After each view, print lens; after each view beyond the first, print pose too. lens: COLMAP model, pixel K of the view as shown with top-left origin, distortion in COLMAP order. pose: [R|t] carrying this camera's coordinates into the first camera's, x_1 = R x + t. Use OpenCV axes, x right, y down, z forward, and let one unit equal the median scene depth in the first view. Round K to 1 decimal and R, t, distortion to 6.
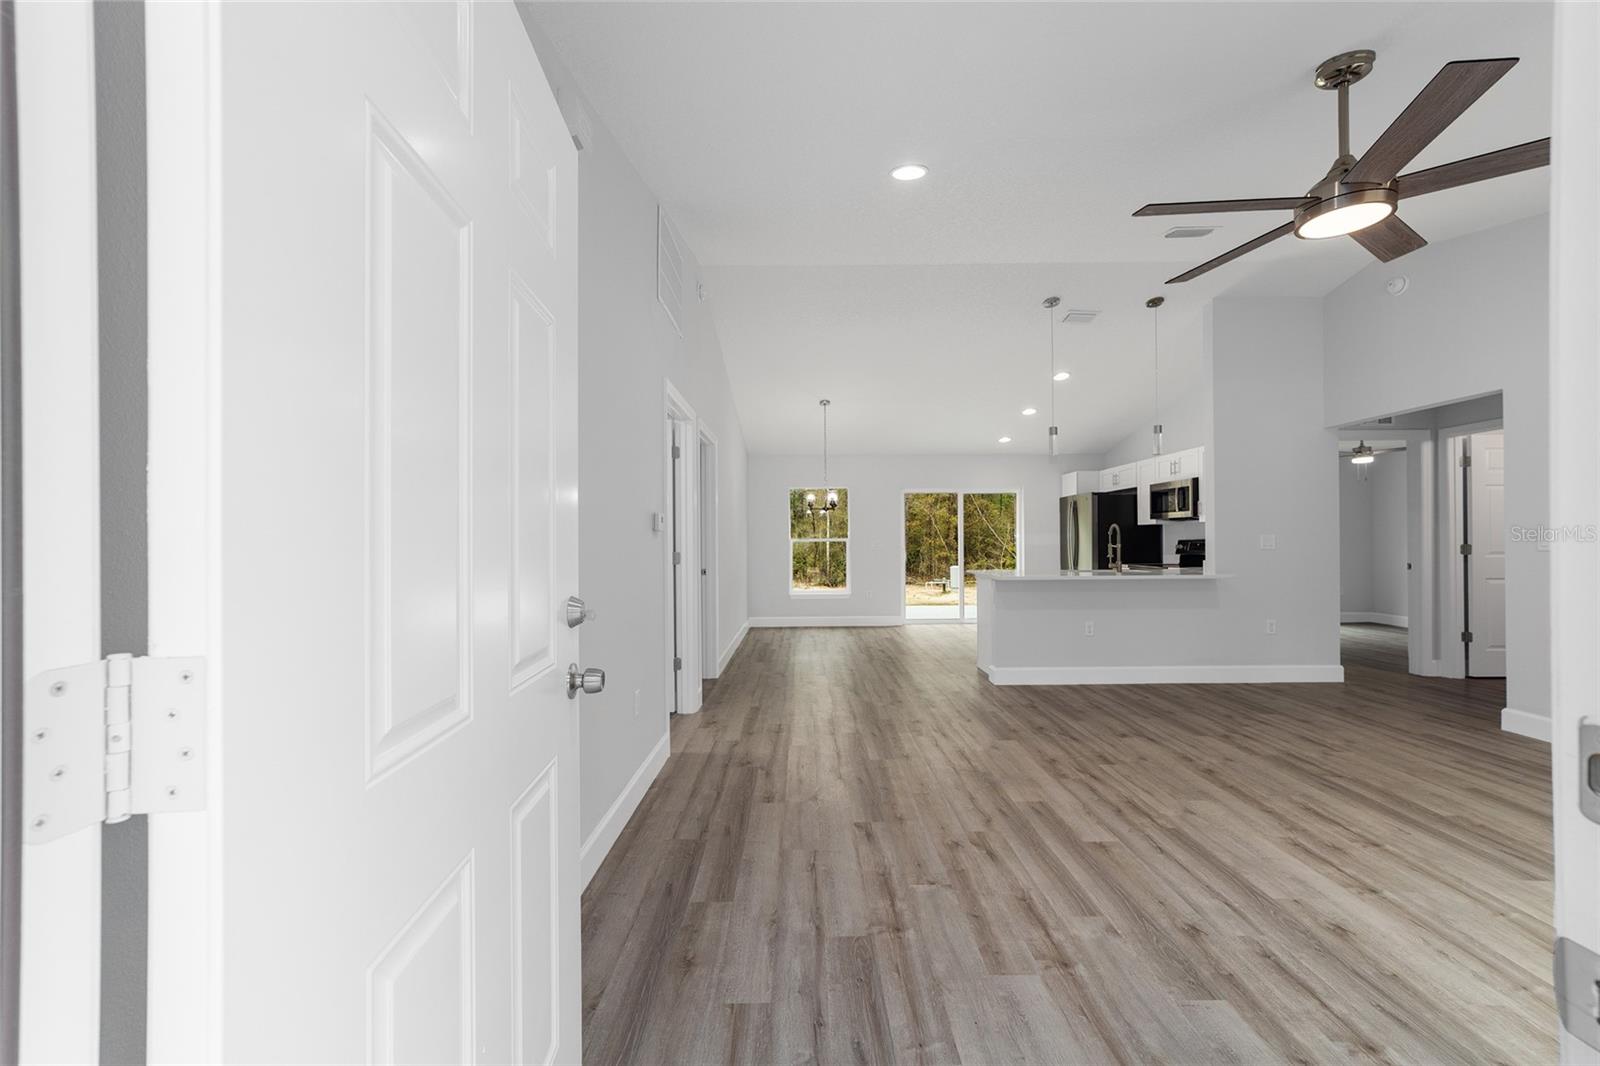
lens RADIAL K [[615.5, 0, 802.4], [0, 615.5, 543.5], [0, 0, 1]] dist [-0.016631, 0.009664]
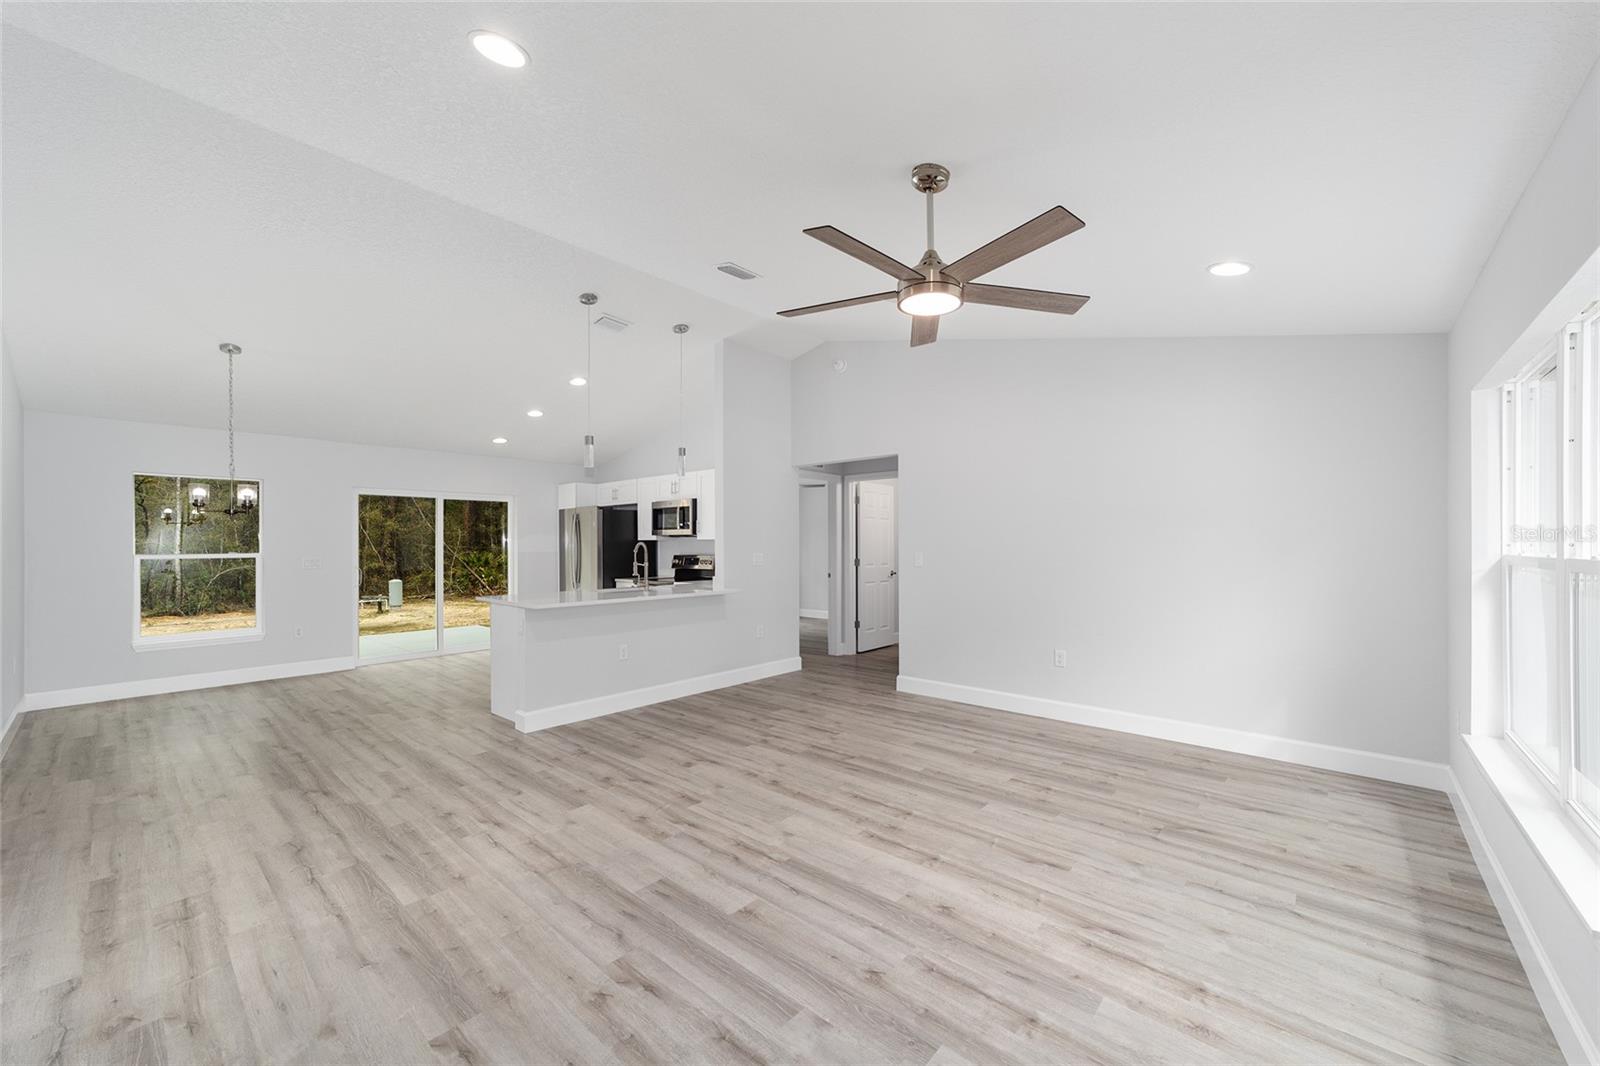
lens RADIAL K [[615.5, 0, 802.4], [0, 615.5, 543.5], [0, 0, 1]] dist [-0.016631, 0.009664]
pose [[0.659968, 0.006348, 0.751267, -0.091364], [0.001281, 0.999953, -0.009574, -0.028223], [-0.751293, 0.007281, 0.659929, 0.210798]]
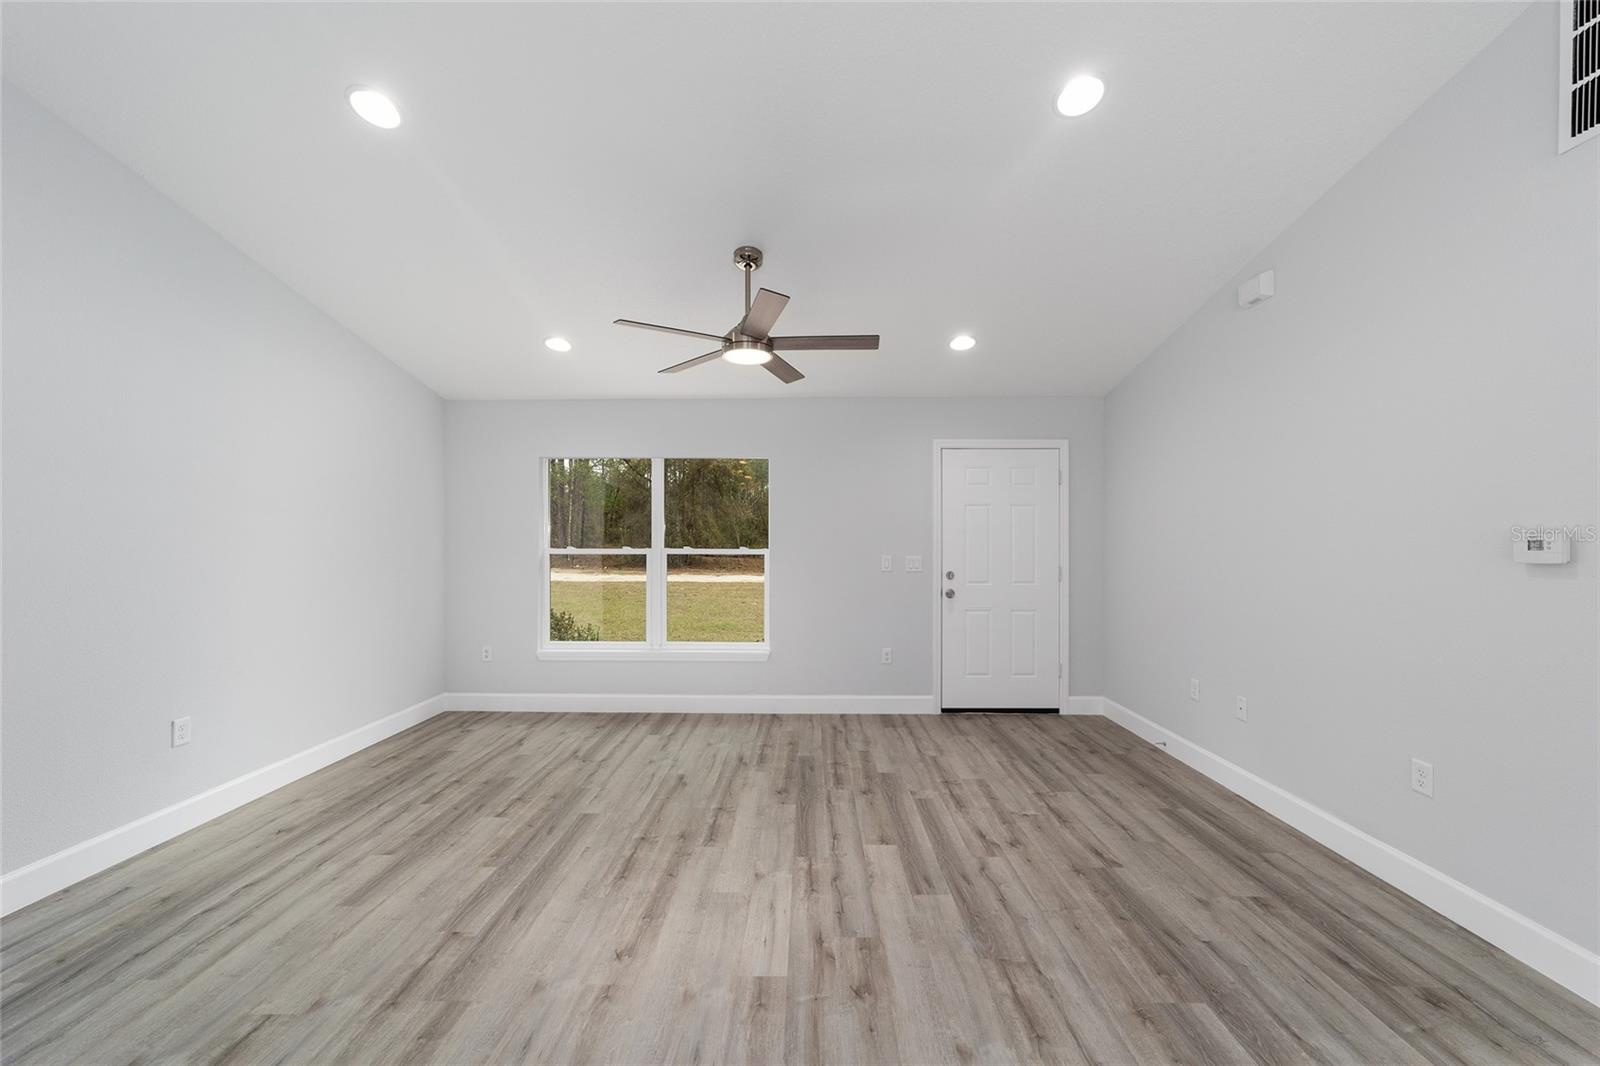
lens RADIAL K [[610.4, 0, 800.8], [0, 610.4, 542.3], [0, 0, 1]] dist [-0.013347, 0.007120]
pose [[-0.999918, 0.004873, 0.011882, 0.393831], [0.004947, 0.999969, 0.006205, -0.041287], [-0.011851, 0.006263, -0.999910, 1.337828]]
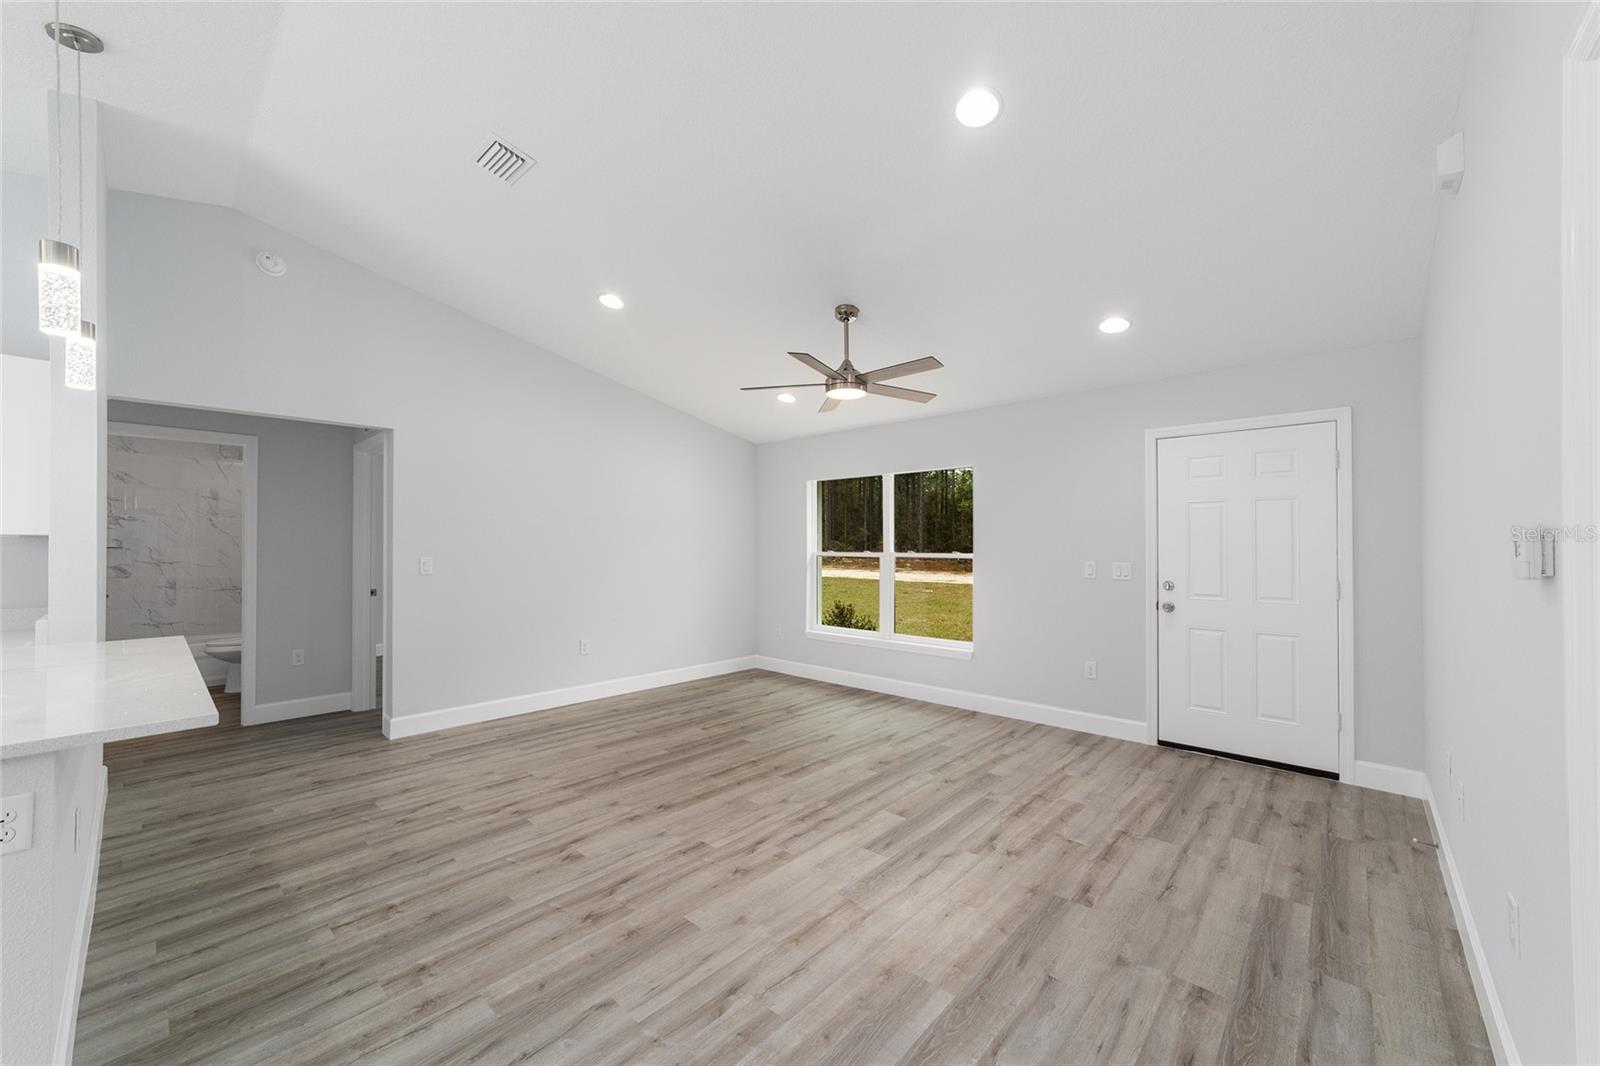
lens RADIAL K [[609.6, 0, 799.9], [0, 609.6, 537.5], [0, 0, 1]] dist [-0.016890, 0.008667]
pose [[-0.739366, 0.014697, 0.673143, -0.132369], [0.005919, 0.999865, -0.015328, -0.036430], [-0.673277, -0.007349, -0.739354, 1.307336]]
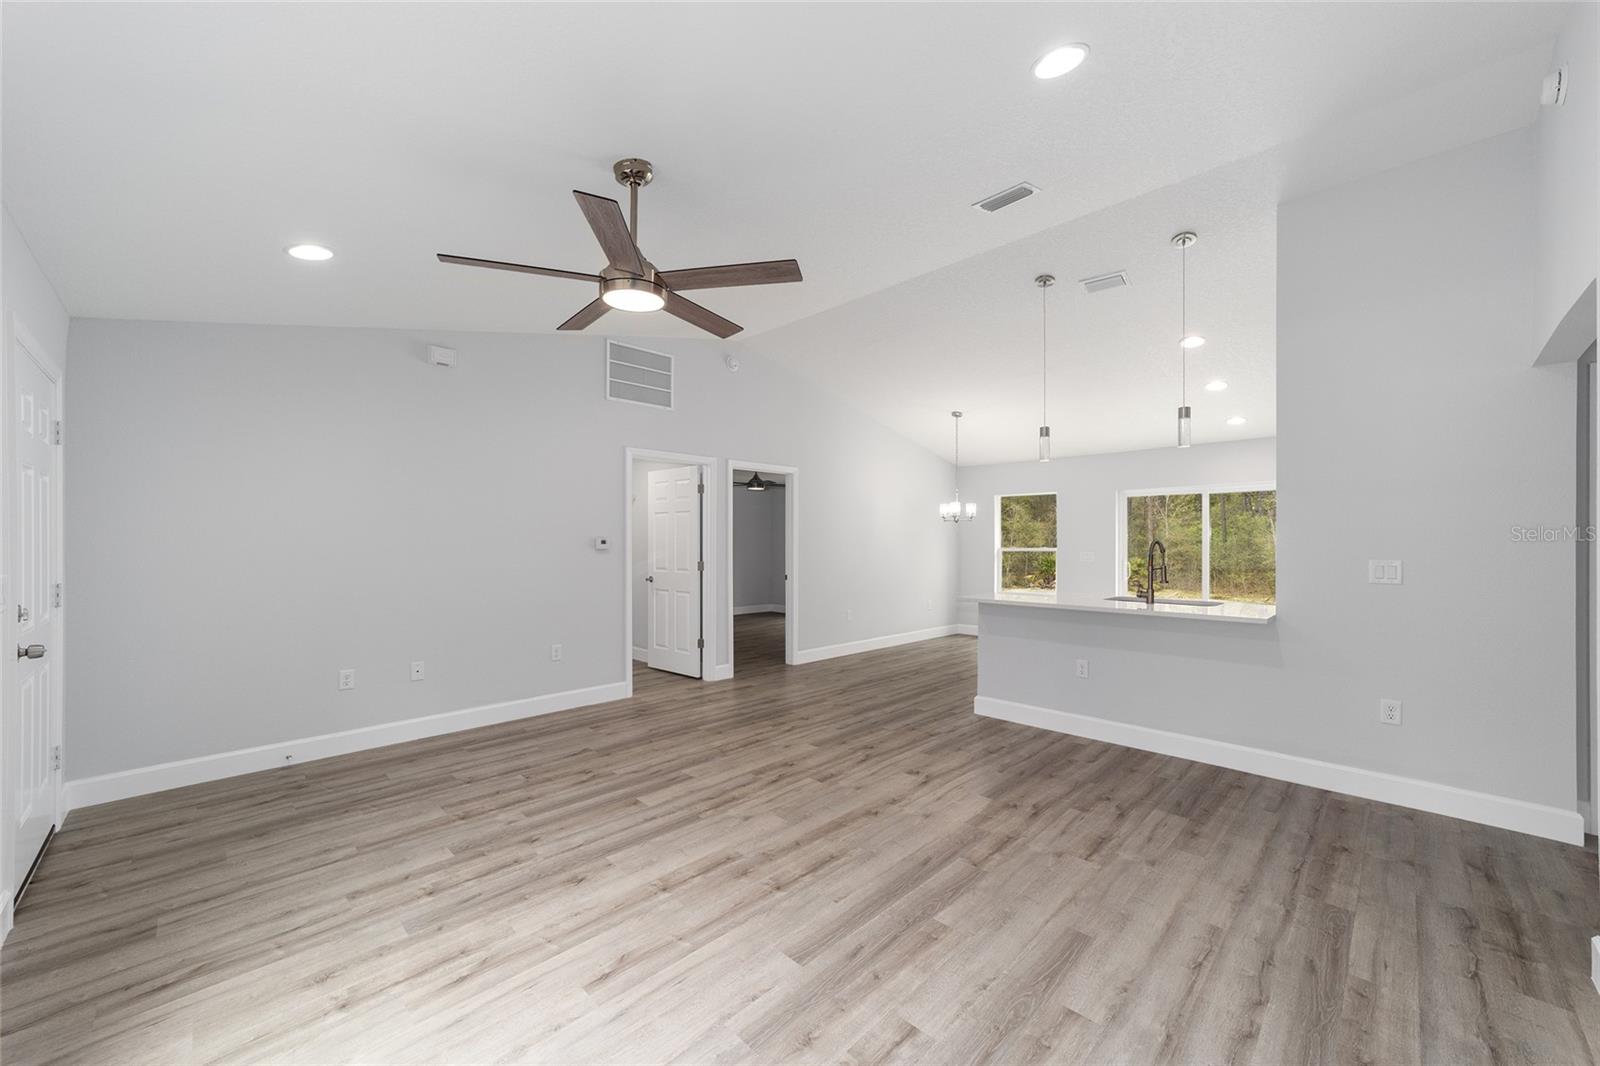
lens RADIAL K [[612.3, 0, 803.6], [0, 612.3, 542.0], [0, 0, 1]] dist [-0.015104, 0.008581]
pose [[0.711343, 0.006616, -0.702814, 1.035123], [-0.007655, 0.999969, 0.001666, -0.038770], [0.702804, 0.004195, 0.711371, 0.209641]]
